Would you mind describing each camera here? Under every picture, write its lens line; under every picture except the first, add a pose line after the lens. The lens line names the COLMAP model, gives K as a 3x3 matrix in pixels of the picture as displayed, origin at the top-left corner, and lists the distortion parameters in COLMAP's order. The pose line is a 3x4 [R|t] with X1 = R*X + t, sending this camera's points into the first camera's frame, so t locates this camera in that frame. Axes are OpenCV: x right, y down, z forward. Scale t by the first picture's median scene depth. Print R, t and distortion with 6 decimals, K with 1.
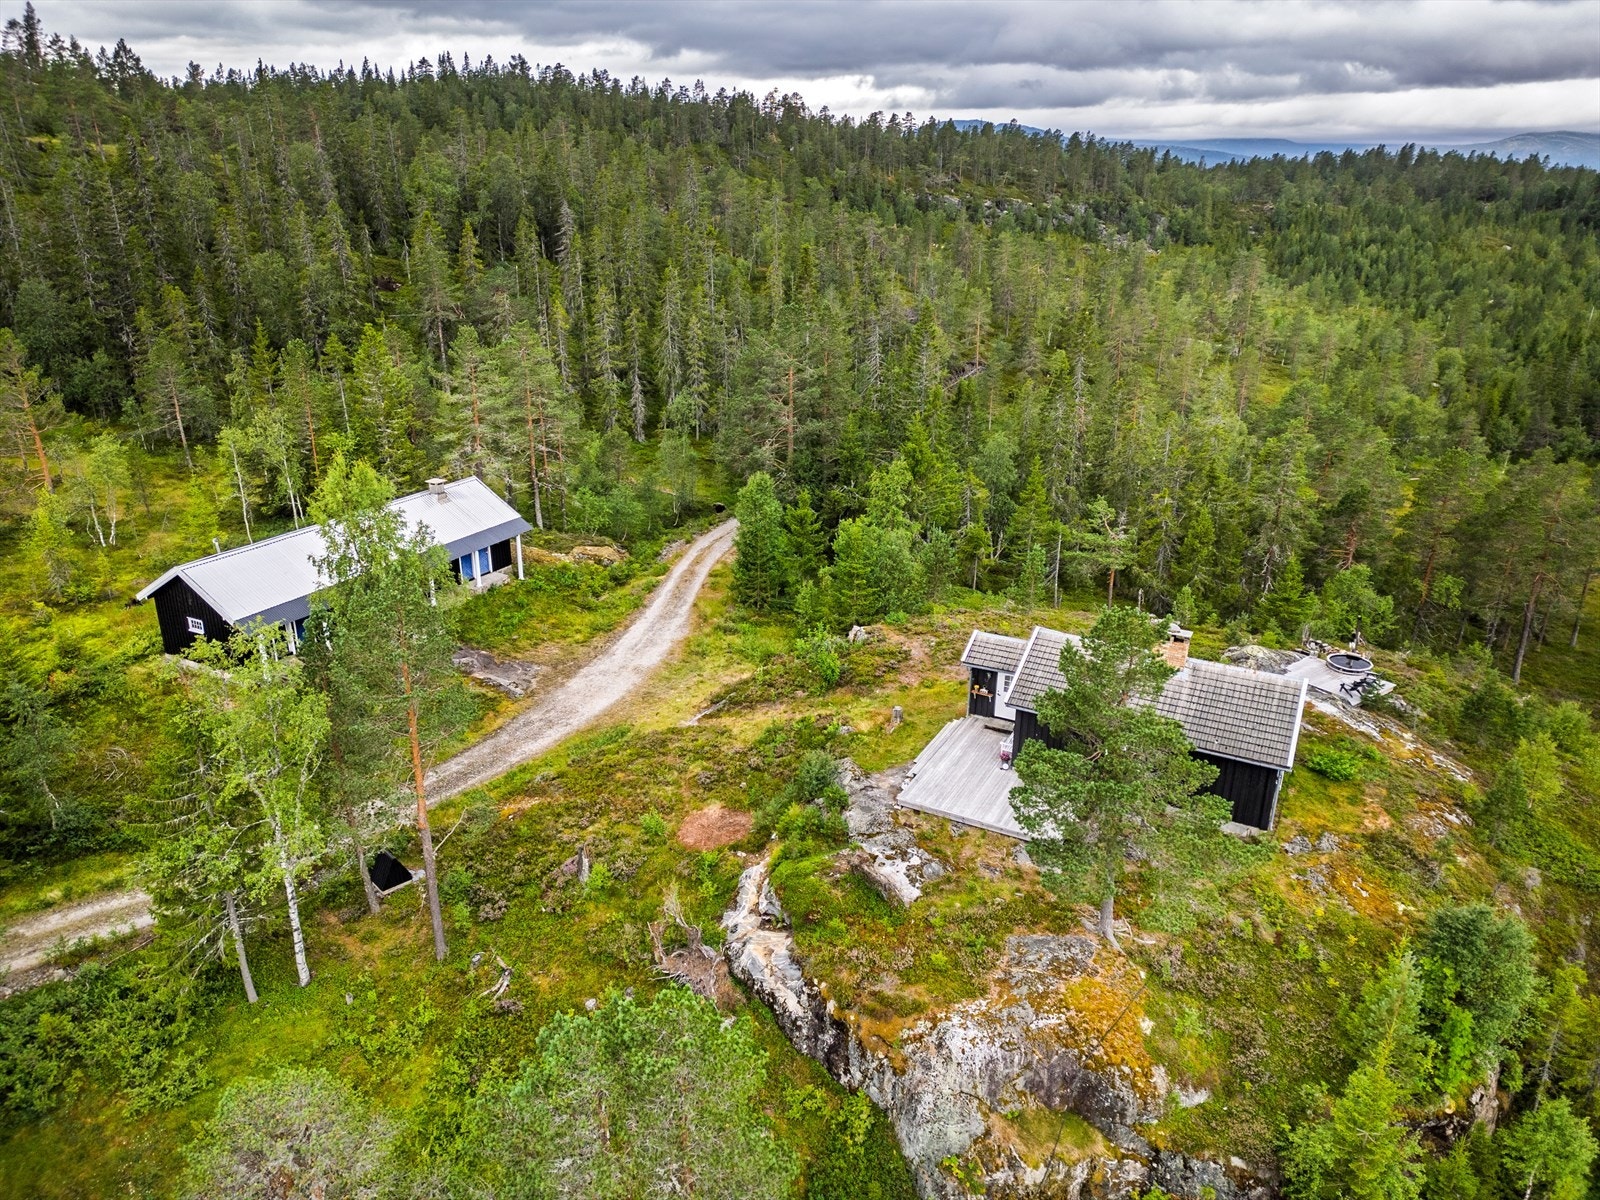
lens RADIAL K [[1160.4, 0, 802.2], [0, 1160.4, 563.3], [0, 0, 1]] dist [0.086971, -0.076132]
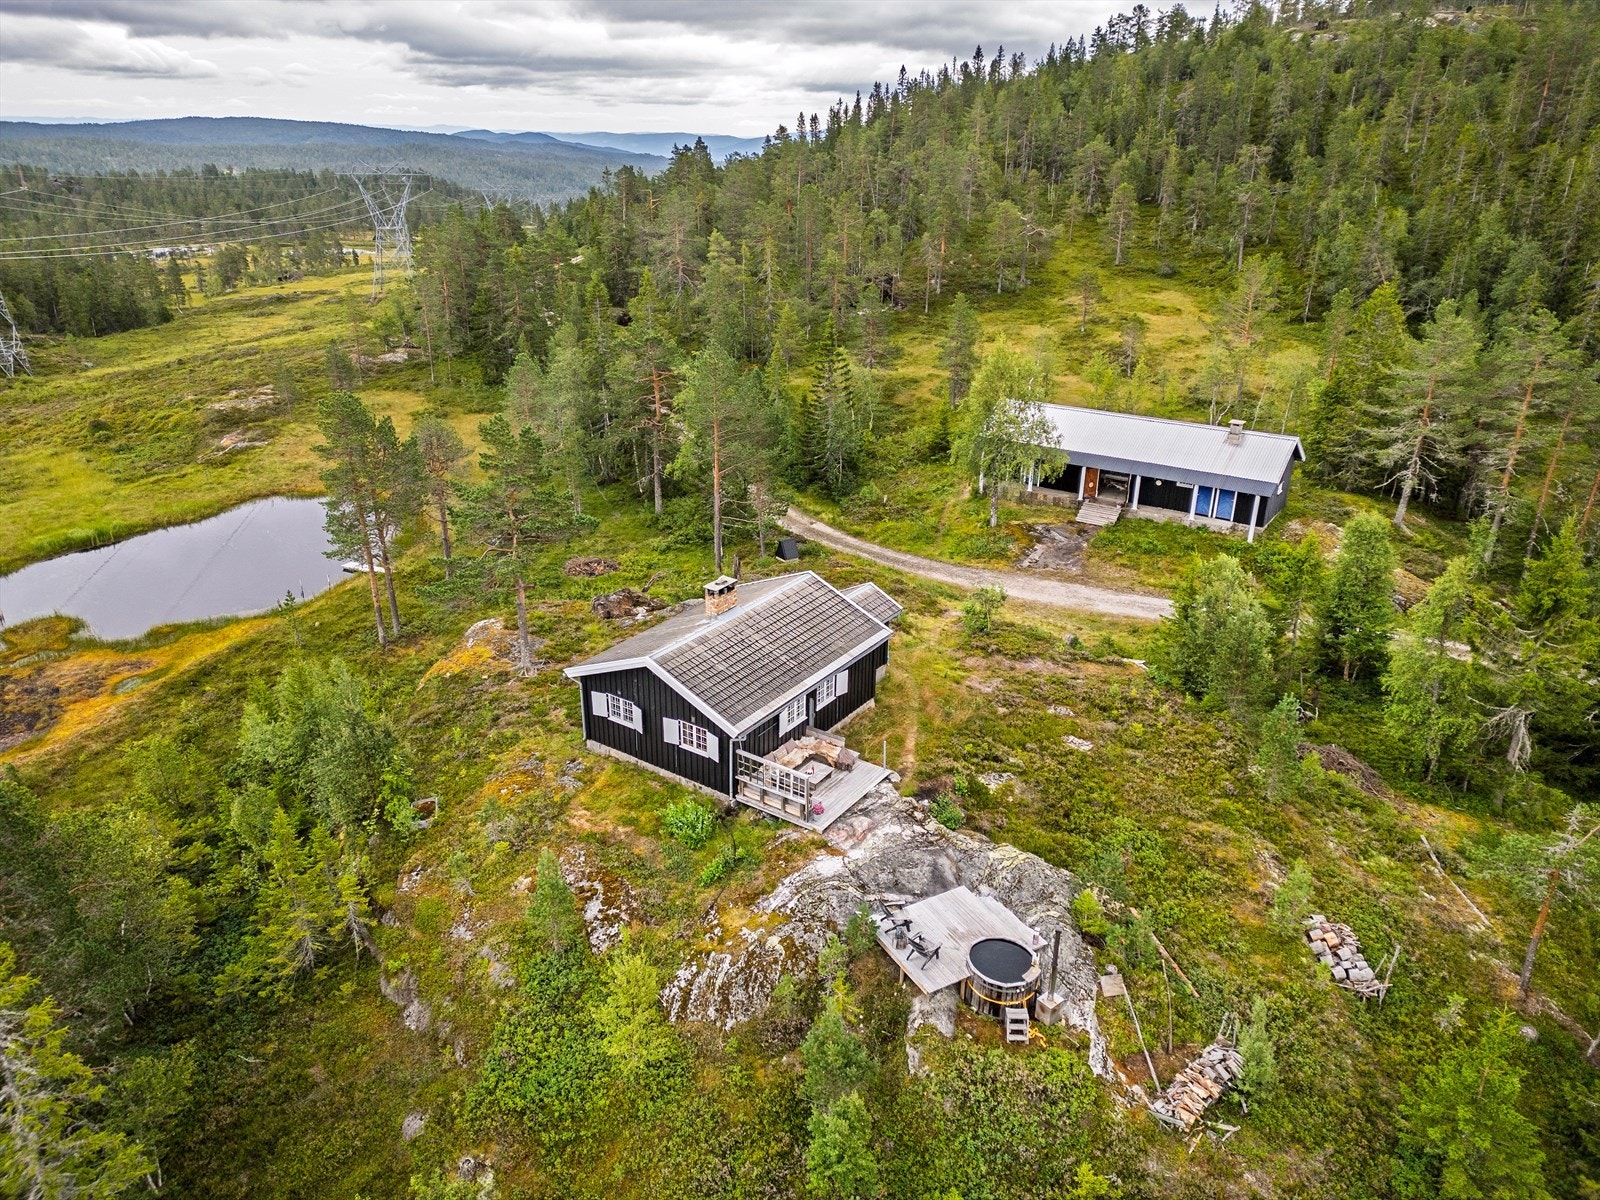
lens RADIAL K [[1160.4, 0, 802.2], [0, 1160.4, 563.3], [0, 0, 1]] dist [0.086971, -0.076132]
pose [[-0.111916, 0.346800, -0.931238, 0.852624], [-0.330715, 0.870707, 0.364002, -0.239129], [0.937071, 0.348712, 0.017246, 0.738800]]
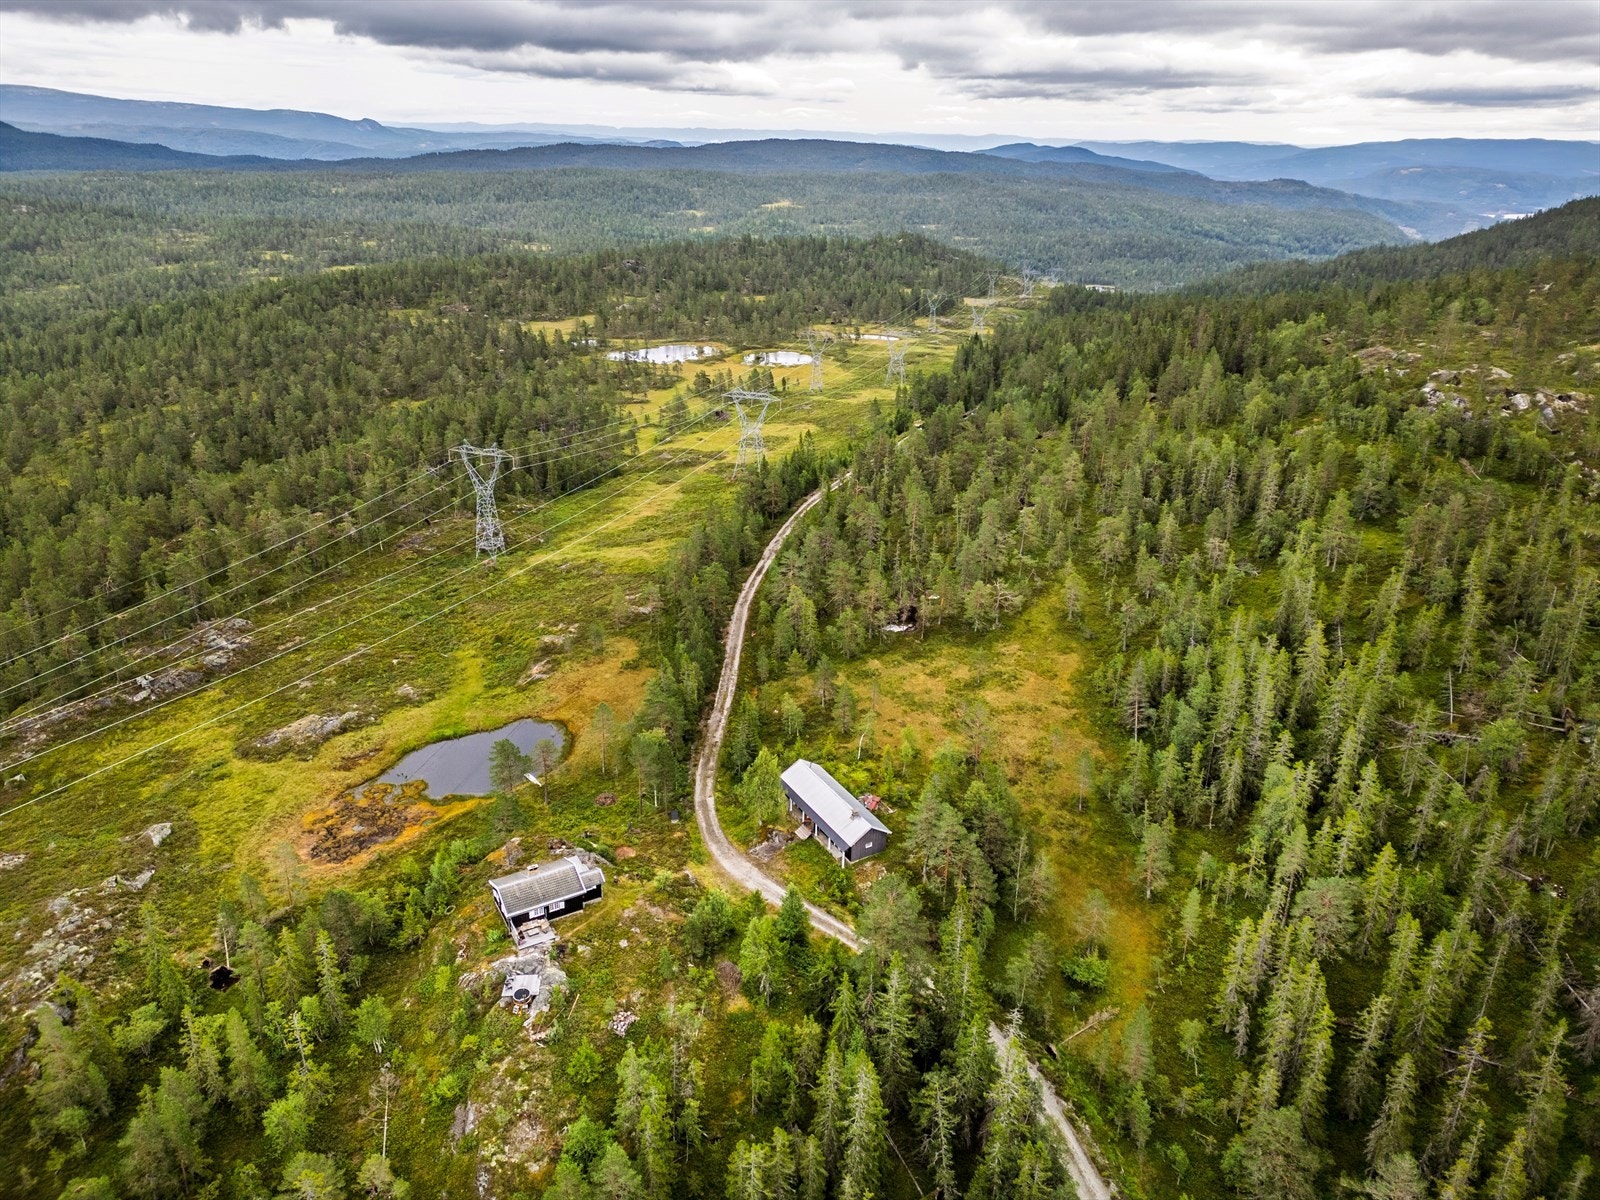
lens RADIAL K [[1147.8, 0, 798.4], [0, 1147.8, 577.1], [0, 0, 1]] dist [0.060778, -0.002882]
pose [[-0.522454, 0.297172, -0.799206, 1.637991], [-0.305709, 0.809703, 0.500922, -1.782579], [0.795980, 0.506033, -0.332184, 1.622259]]
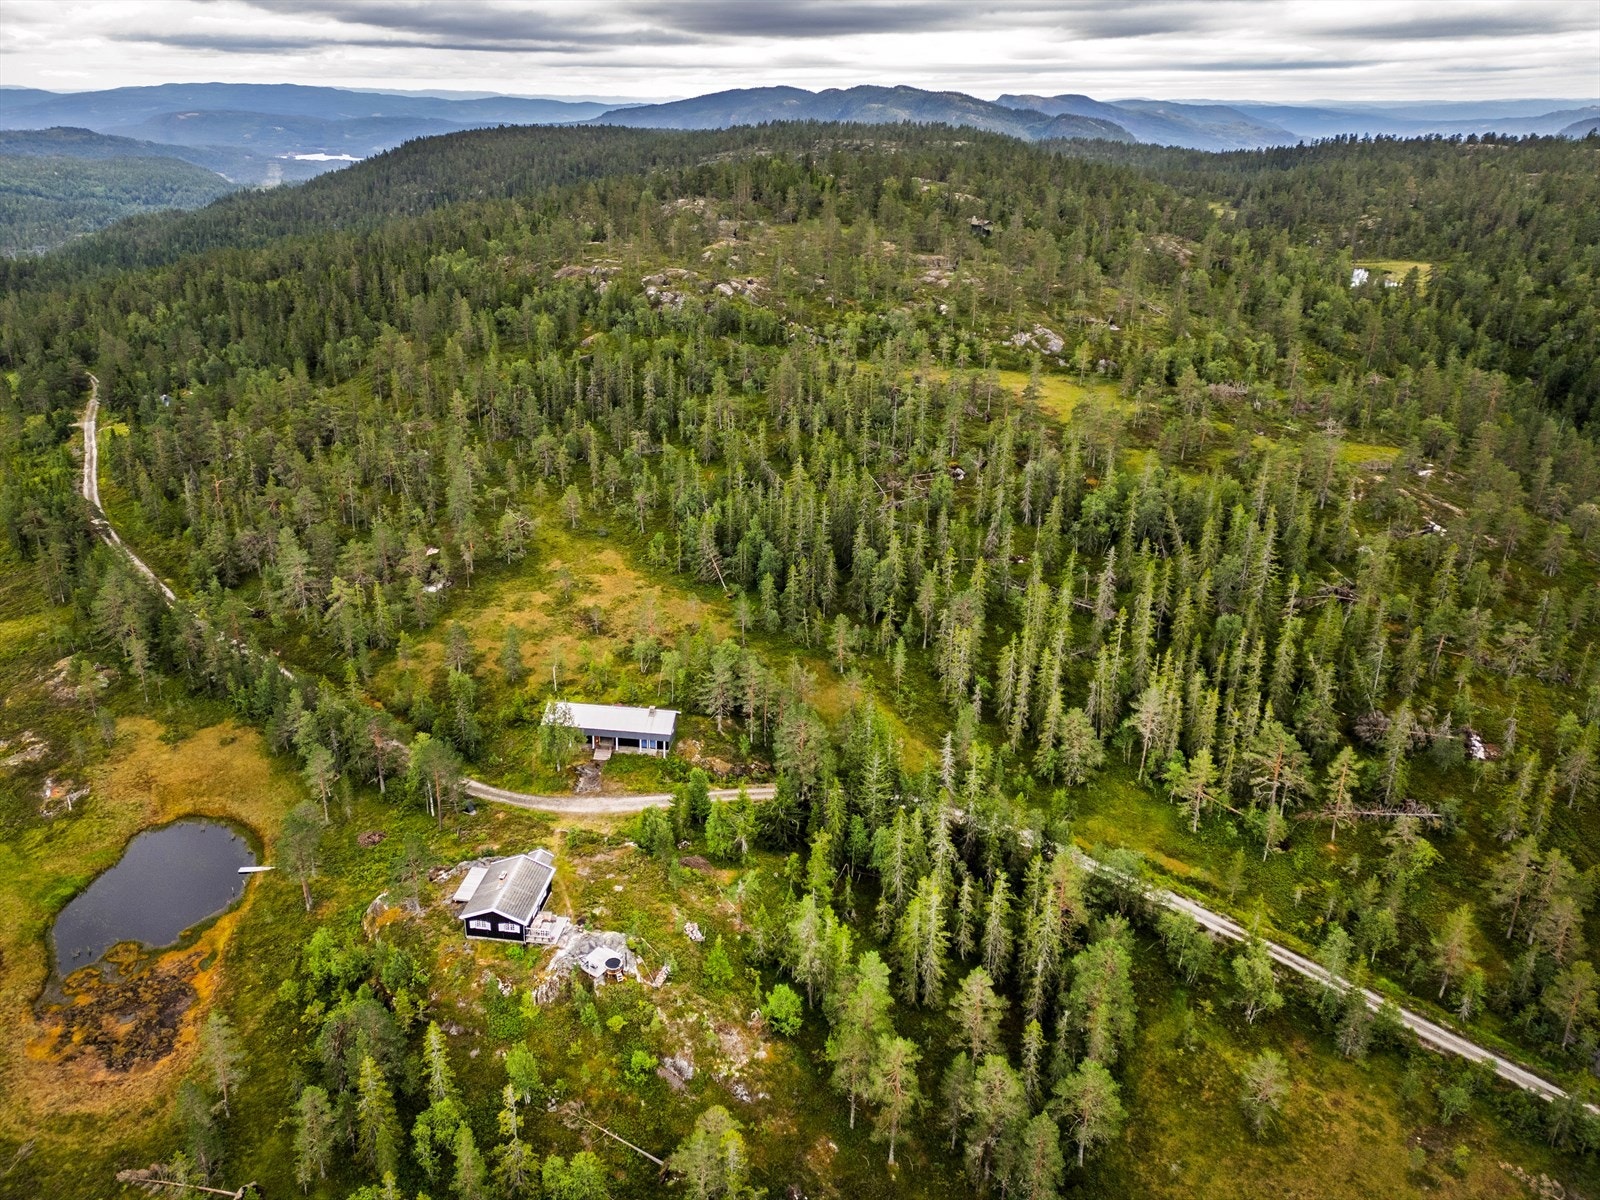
lens RADIAL K [[1160.4, 0, 802.2], [0, 1160.4, 563.3], [0, 0, 1]] dist [0.086971, -0.076132]
pose [[0.358361, 0.350556, -0.865268, 2.127440], [-0.318519, 0.917123, 0.239646, -1.209374], [0.877566, 0.189725, 0.440320, 0.118858]]
